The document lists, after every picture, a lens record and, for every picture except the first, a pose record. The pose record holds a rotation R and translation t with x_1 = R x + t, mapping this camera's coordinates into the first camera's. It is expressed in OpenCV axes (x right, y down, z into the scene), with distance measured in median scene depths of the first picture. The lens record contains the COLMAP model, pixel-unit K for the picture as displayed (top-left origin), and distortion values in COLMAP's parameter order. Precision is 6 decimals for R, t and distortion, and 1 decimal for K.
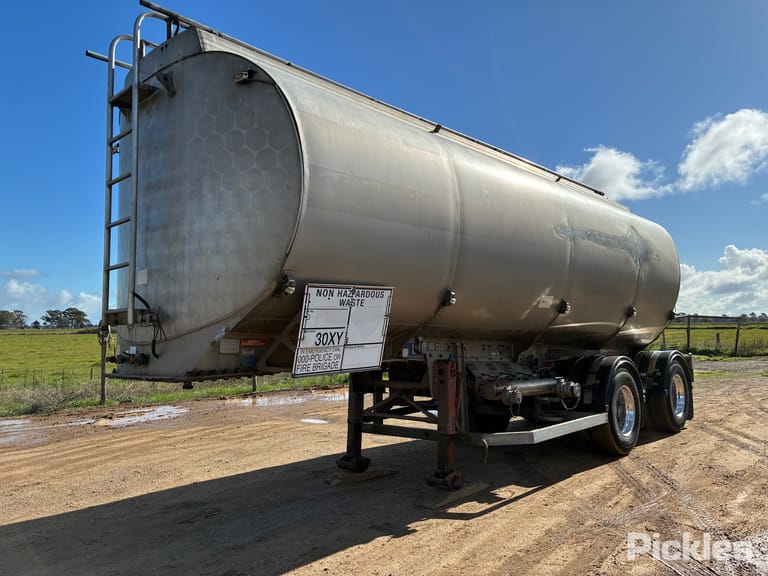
lens RADIAL K [[582.0, 0, 384.4], [0, 582.0, 287.2], [0, 0, 1]] dist [0.037350, -0.046709]
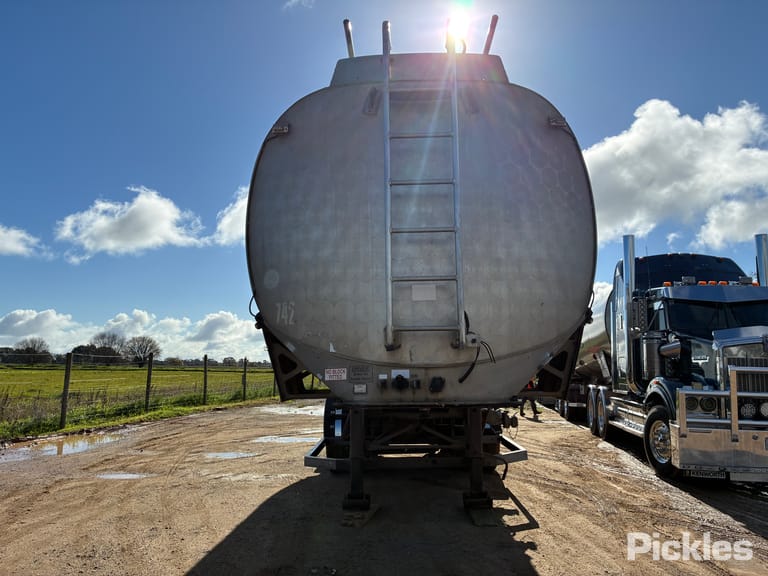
lens RADIAL K [[582.0, 0, 382.2], [0, 582.0, 286.3], [0, 0, 1]] dist [0.037350, -0.046709]
pose [[0.738725, 0.109594, 0.665037, -0.924700], [-0.060485, 0.993490, -0.096535, 0.045337], [-0.671288, 0.031088, 0.740545, 0.311692]]
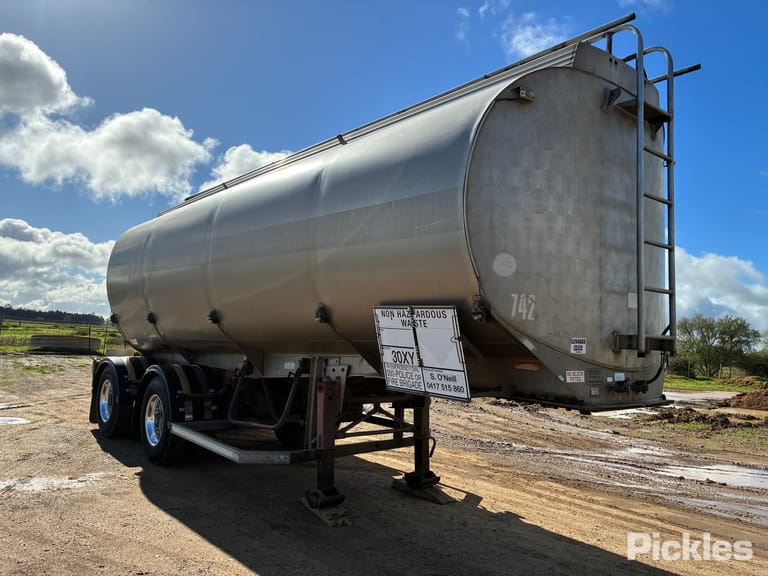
lens RADIAL K [[582.0, 0, 377.5], [0, 582.0, 285.8], [0, 0, 1]] dist [0.037350, -0.046709]
pose [[0.122653, 0.107951, 0.986561, -1.222903], [-0.127193, 0.987579, -0.092249, 0.077254], [-0.984265, -0.114169, 0.134861, 1.095738]]
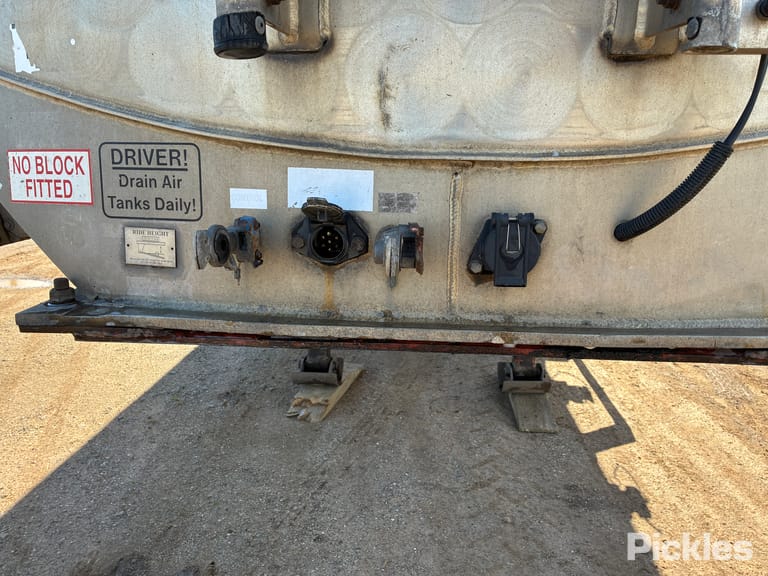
lens RADIAL K [[582.0, 0, 376.6], [0, 582.0, 268.8], [0, 0, 1]] dist [0.037350, -0.046709]
pose [[0.769361, -0.098067, 0.631243, -0.477521], [-0.087823, 0.962527, 0.256573, 0.063729], [-0.632749, -0.252835, 0.731917, 0.737075]]
